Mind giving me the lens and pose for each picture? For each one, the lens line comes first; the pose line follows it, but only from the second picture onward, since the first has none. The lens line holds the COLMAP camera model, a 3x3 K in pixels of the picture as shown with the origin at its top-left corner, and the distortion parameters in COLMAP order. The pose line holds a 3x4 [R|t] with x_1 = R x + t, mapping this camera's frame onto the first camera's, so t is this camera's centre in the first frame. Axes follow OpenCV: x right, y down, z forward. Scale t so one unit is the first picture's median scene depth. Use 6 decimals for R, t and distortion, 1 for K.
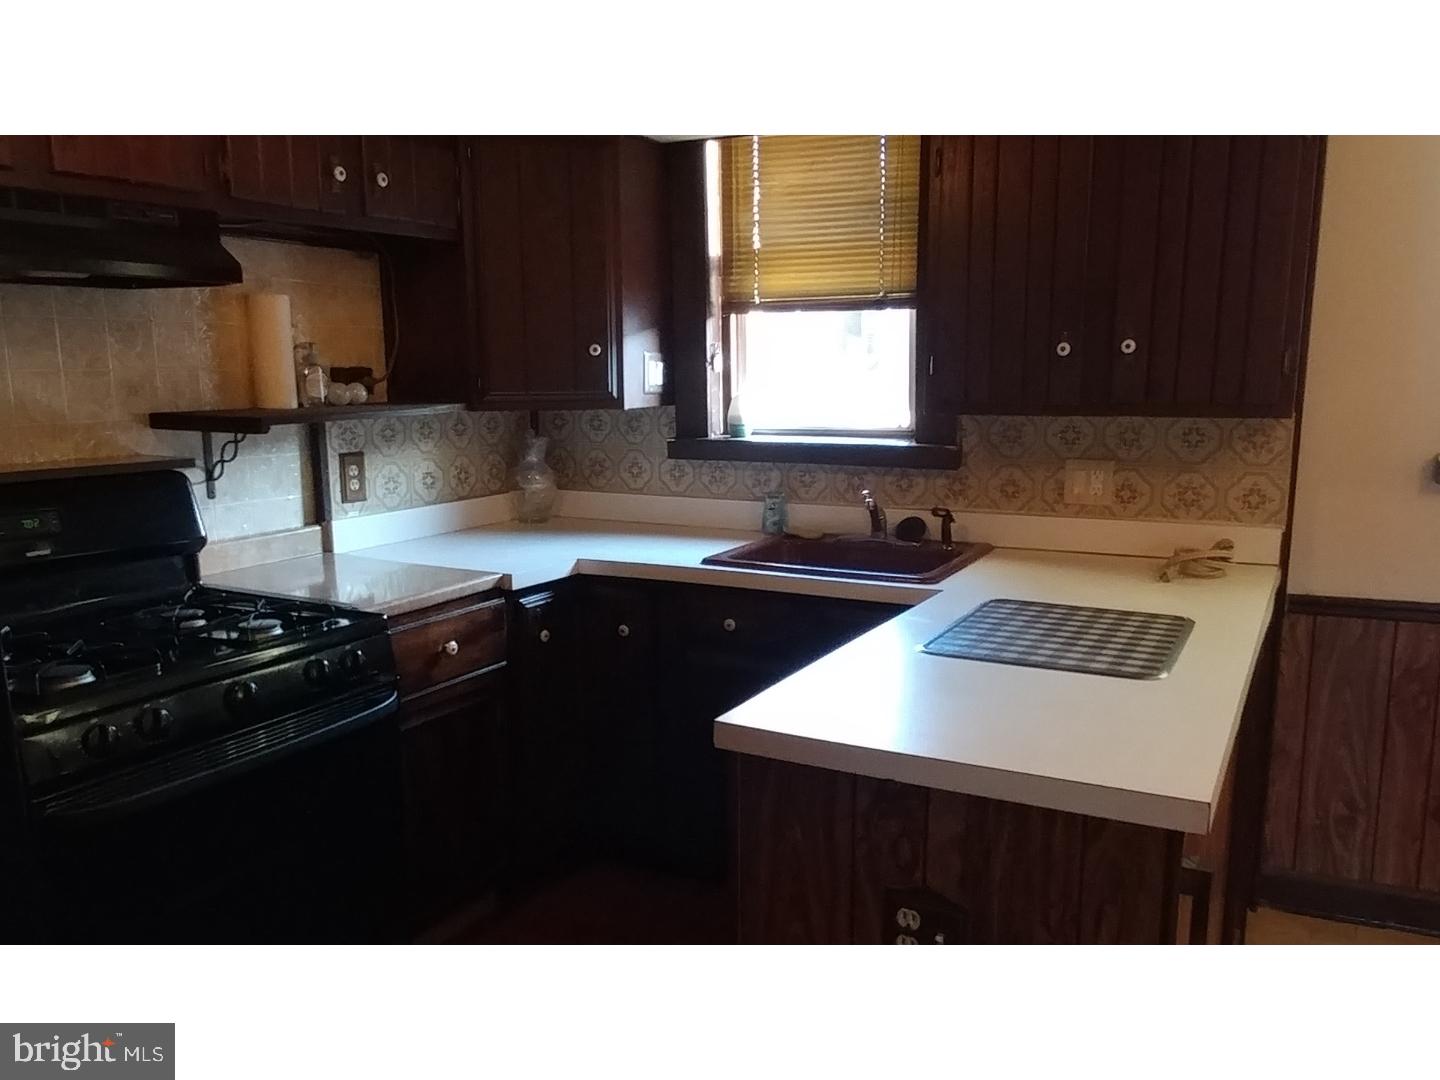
lens RADIAL K [[1087.4, 0, 720.0], [0, 1087.4, 540.0], [0, 0, 1]] dist [0.007558, 0.004183]
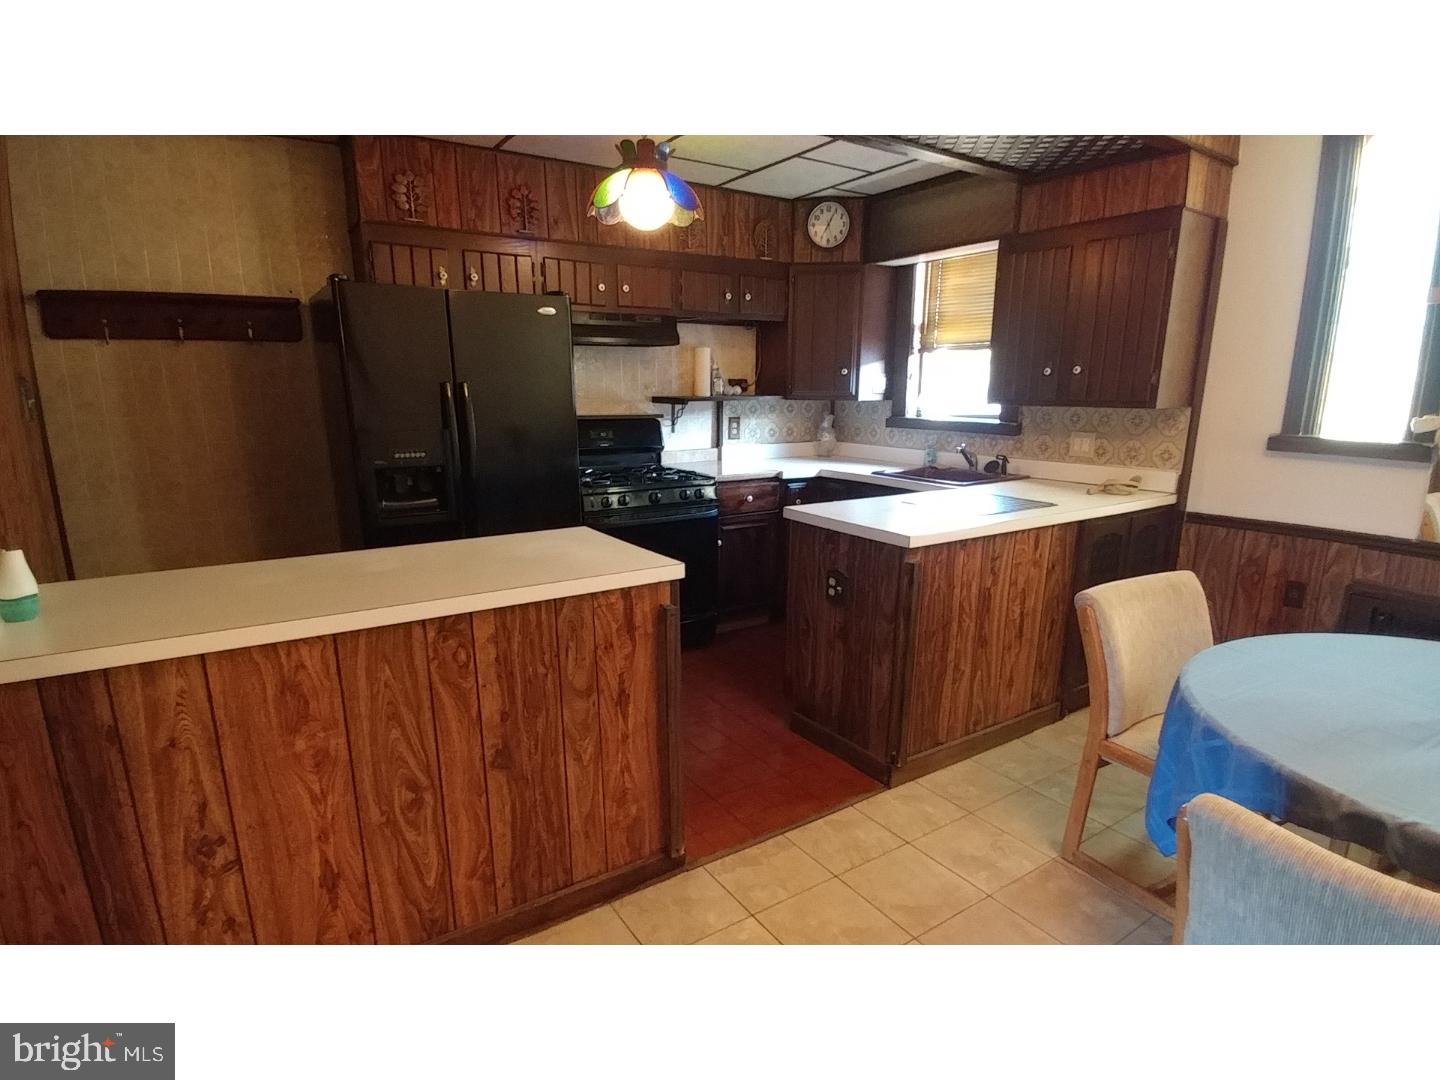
lens RADIAL K [[763.0, 0, 720.0], [0, 763.0, 540.0], [0, 0, 1]] dist [0.002518, 0.000424]
pose [[0.875631, 0.106218, -0.471155, 0.413532], [-0.084940, 0.994180, 0.066272, 0.071633], [0.475452, -0.018010, 0.879557, -0.412936]]
